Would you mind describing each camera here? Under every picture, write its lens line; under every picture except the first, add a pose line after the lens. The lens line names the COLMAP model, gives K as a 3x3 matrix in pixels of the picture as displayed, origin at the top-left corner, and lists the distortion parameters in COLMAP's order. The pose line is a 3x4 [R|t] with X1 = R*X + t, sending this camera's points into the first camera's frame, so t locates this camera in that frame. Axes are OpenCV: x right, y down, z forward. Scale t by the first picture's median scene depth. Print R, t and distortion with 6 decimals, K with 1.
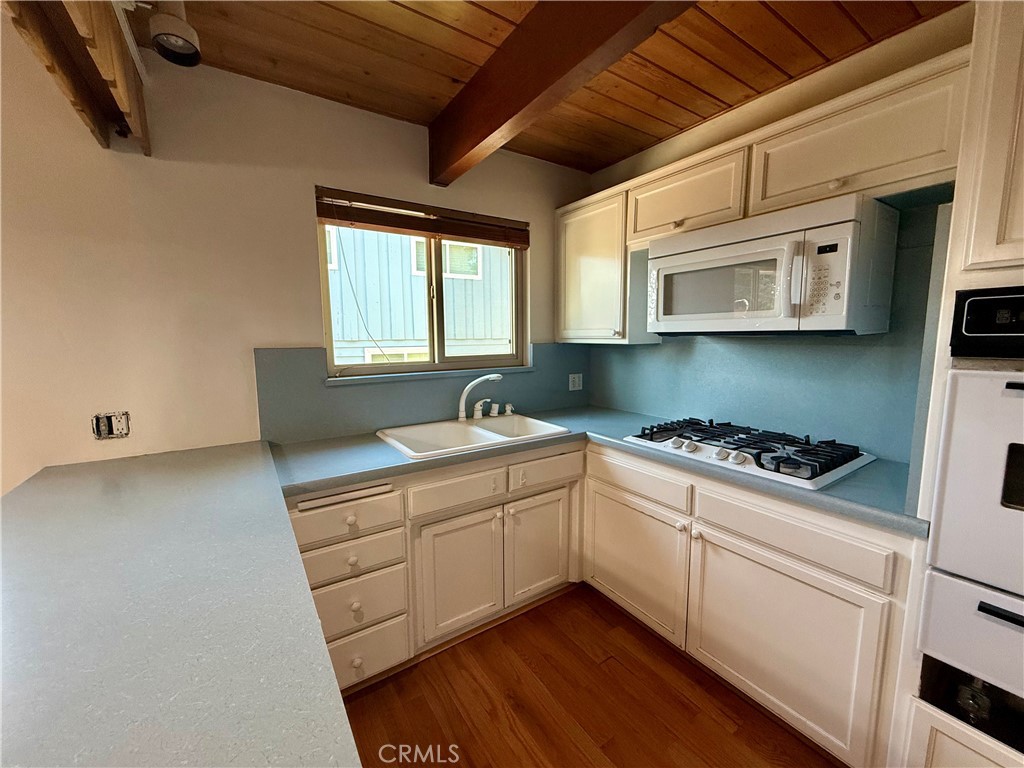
lens RADIAL K [[411.2, 0, 512.0], [0, 411.2, 384.0], [0, 0, 1]] dist [0.000866, 0.000049]
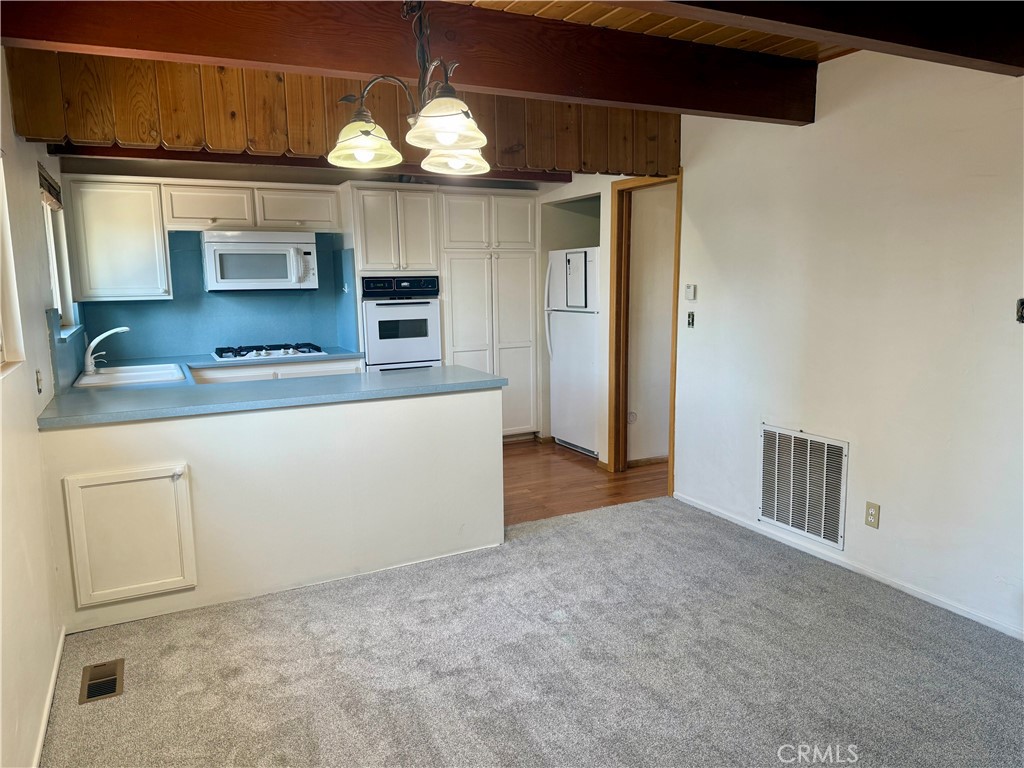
lens RADIAL K [[729.2, 0, 512.0], [0, 729.2, 384.0], [0, 0, 1]] dist [0.026346, -0.002801]
pose [[0.114824, -0.141100, 0.983314, -3.019459], [0.125872, 0.983949, 0.126493, 0.016205], [-0.985379, 0.109247, 0.130741, -0.545055]]
